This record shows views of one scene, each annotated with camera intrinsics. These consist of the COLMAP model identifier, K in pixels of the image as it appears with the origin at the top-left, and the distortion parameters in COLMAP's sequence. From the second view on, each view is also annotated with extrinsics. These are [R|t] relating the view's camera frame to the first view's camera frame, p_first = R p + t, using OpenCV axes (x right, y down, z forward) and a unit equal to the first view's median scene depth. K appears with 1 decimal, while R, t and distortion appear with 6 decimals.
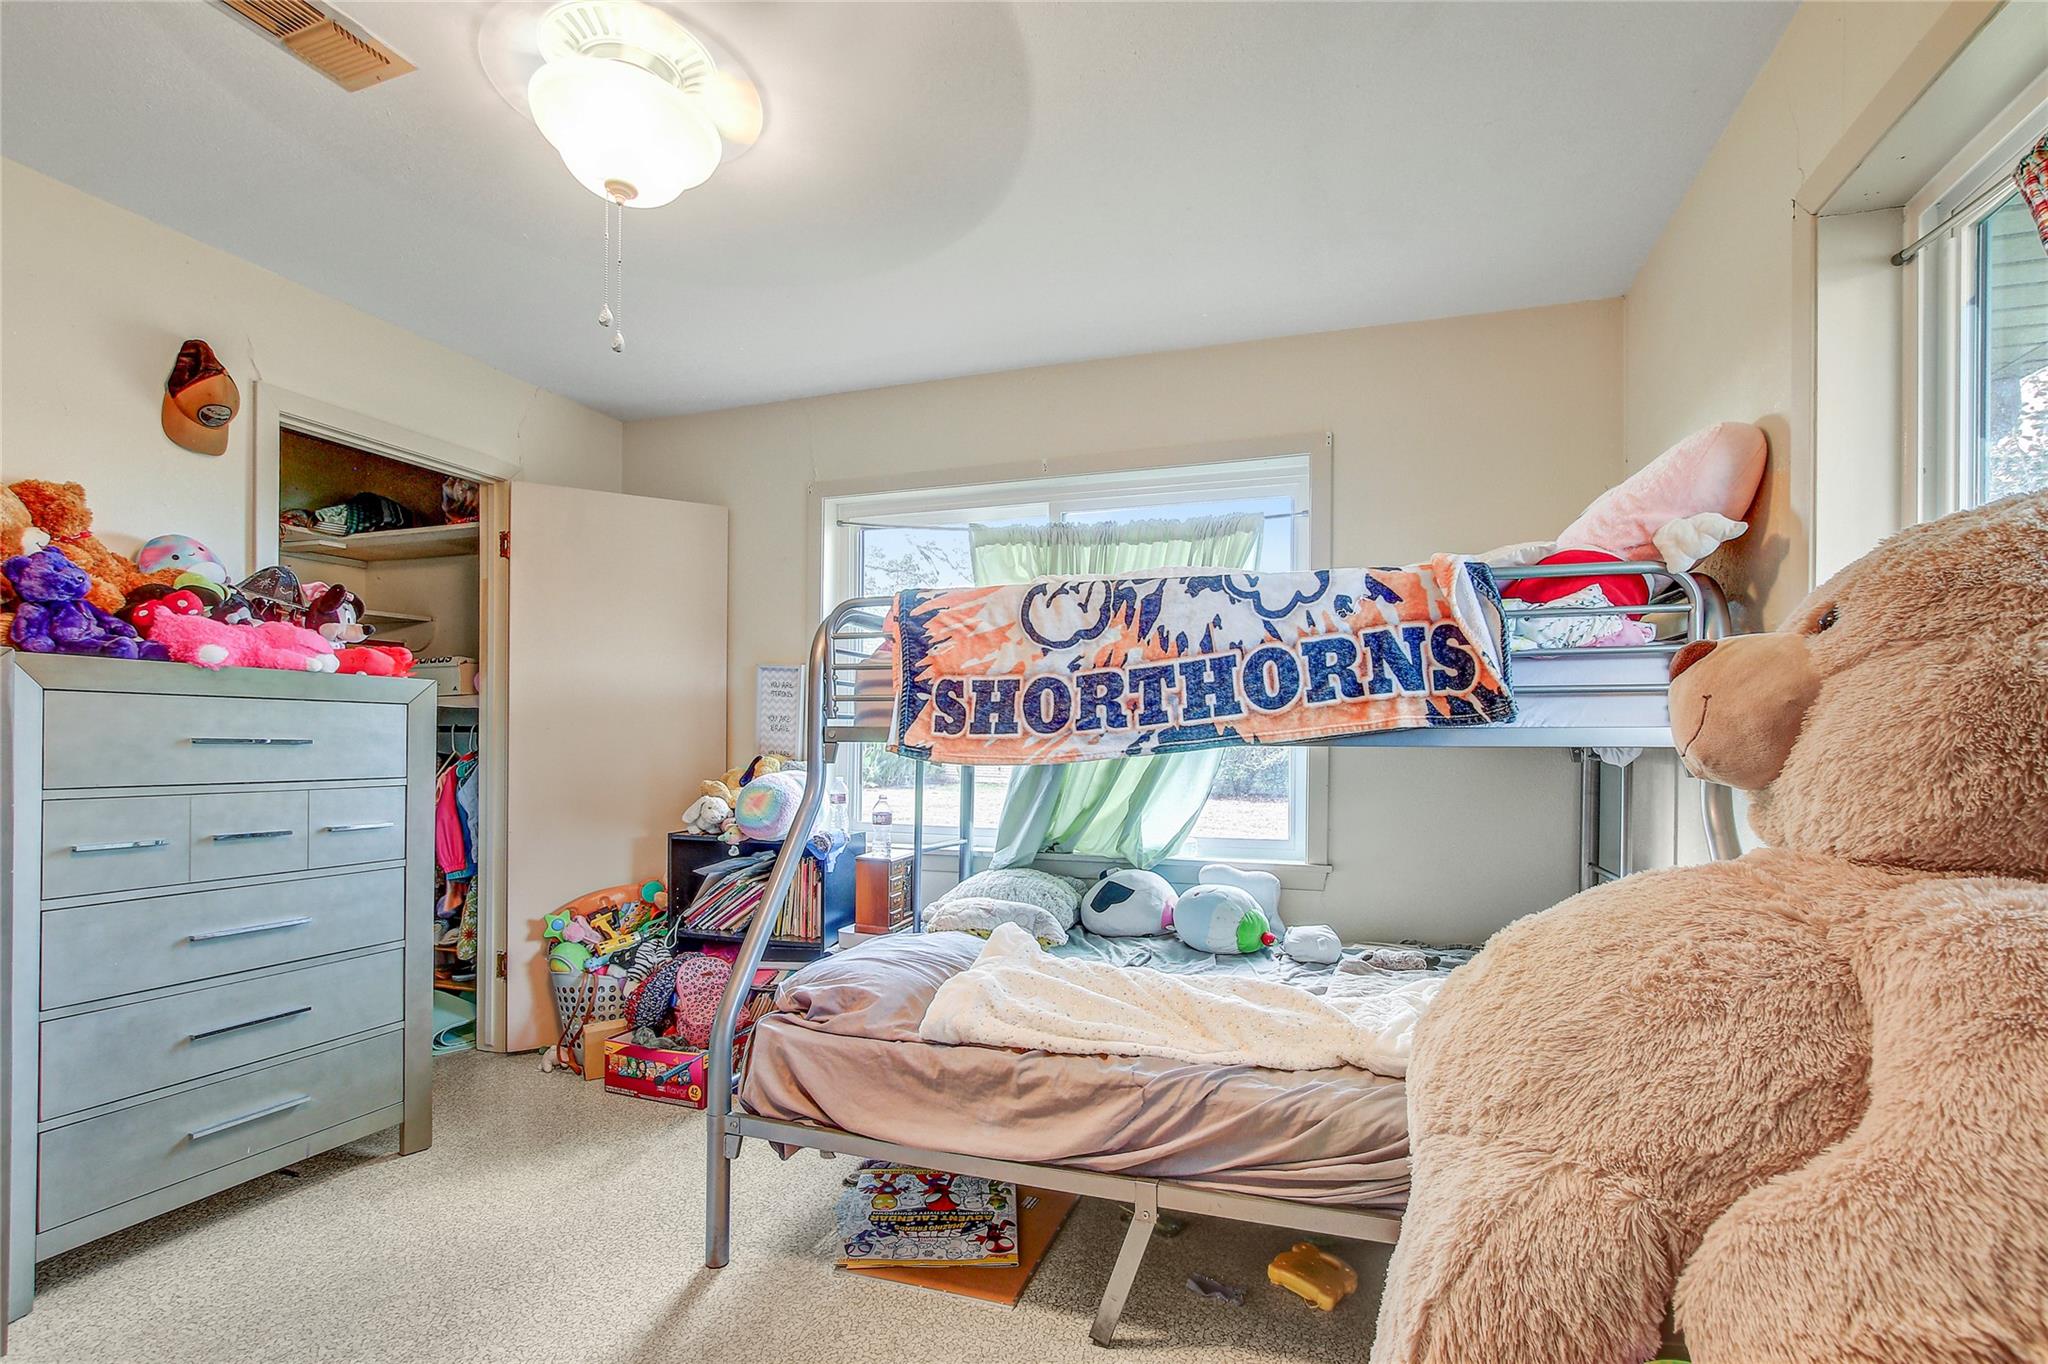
lens RADIAL K [[954.6, 0, 1010.7], [0, 954.6, 738.4], [0, 0, 1]] dist [-0.021654, 0.000485]
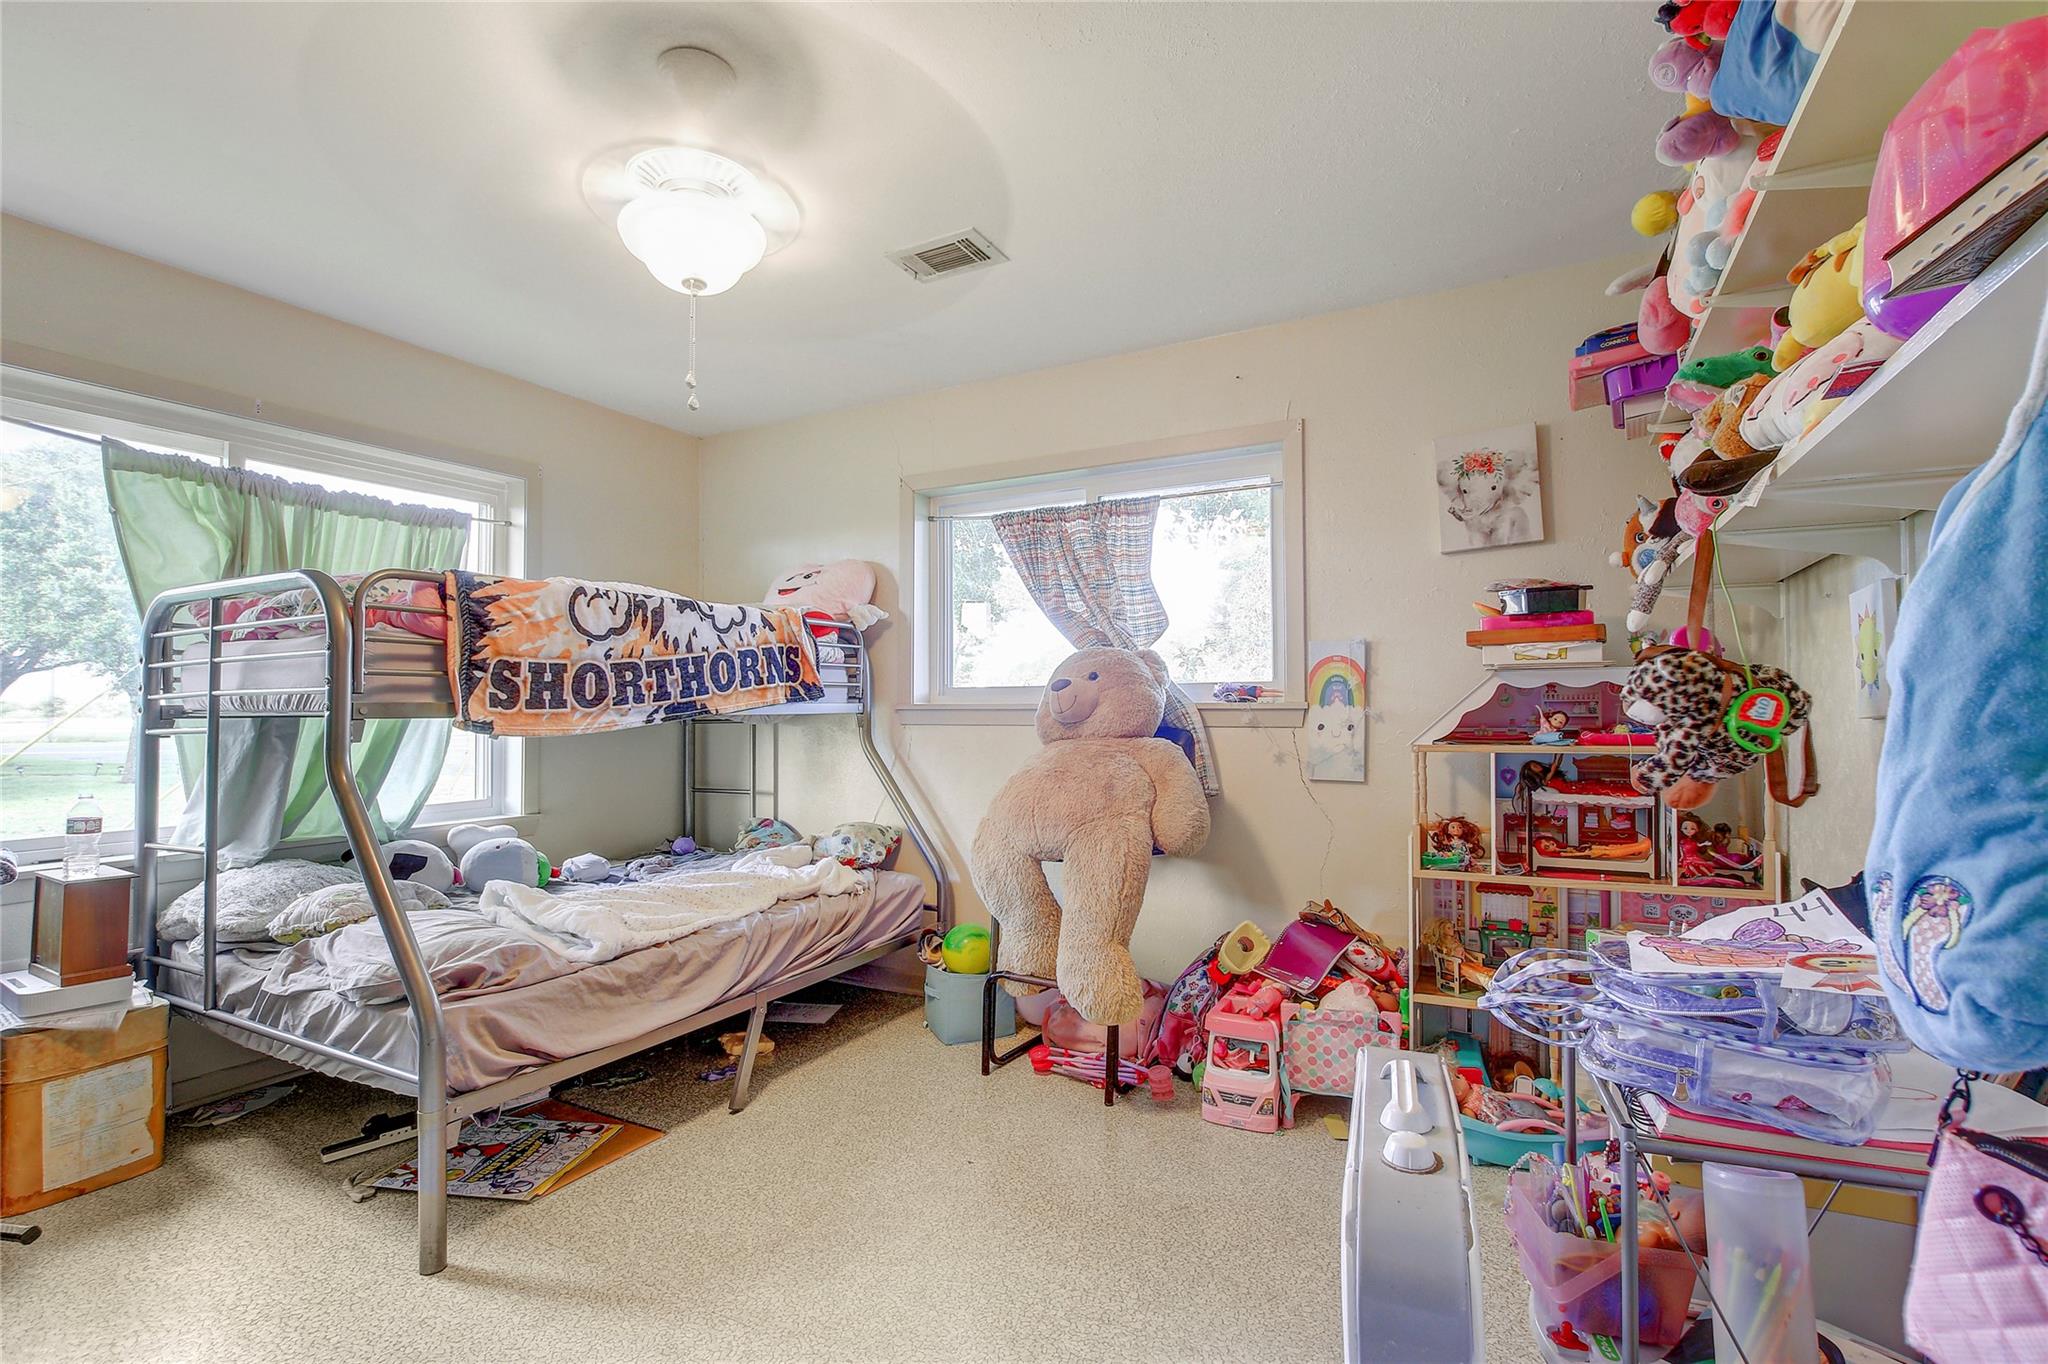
lens RADIAL K [[954.6, 0, 1018.5], [0, 954.6, 683.1], [0, 0, 1]] dist [-0.021654, 0.000485]
pose [[0.160798, 0.020309, 0.986778, -1.113178], [0.008768, 0.999719, -0.022004, -0.005826], [-0.986948, 0.012190, 0.160574, 0.254602]]
